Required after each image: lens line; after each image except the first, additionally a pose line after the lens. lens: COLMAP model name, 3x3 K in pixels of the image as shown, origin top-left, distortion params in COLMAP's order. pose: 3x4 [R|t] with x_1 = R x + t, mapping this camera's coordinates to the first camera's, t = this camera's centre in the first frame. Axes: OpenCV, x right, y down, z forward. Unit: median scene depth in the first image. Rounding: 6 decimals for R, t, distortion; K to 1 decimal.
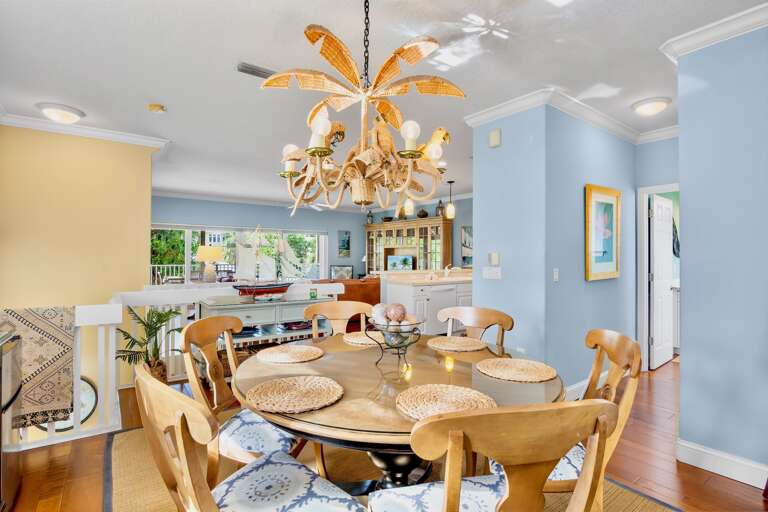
lens RADIAL K [[386.2, 0, 382.2], [0, 386.2, 254.0], [0, 0, 1]] dist [0.002323, -0.000337]
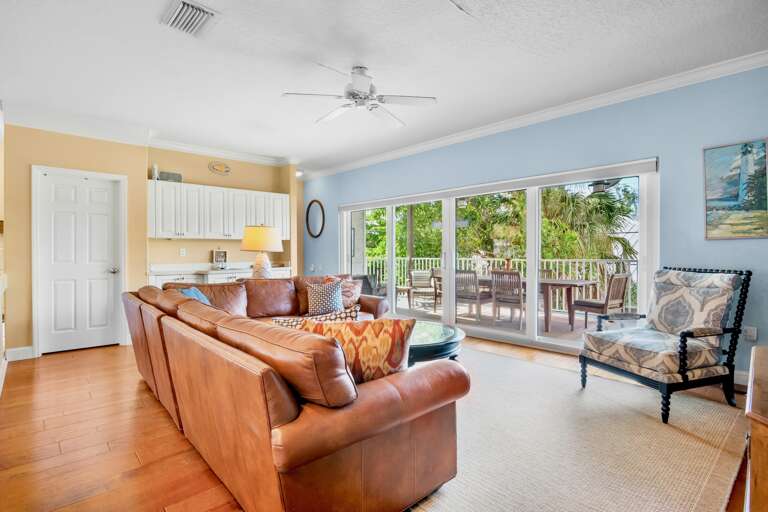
lens RADIAL K [[386.2, 0, 385.8], [0, 386.2, 253.0], [0, 0, 1]] dist [0.002323, -0.000337]
pose [[0.089241, 0.008583, -0.995973, 0.190688], [0.001239, 0.999961, 0.008728, 0.019517], [0.996009, -0.002013, 0.089227, 0.890889]]
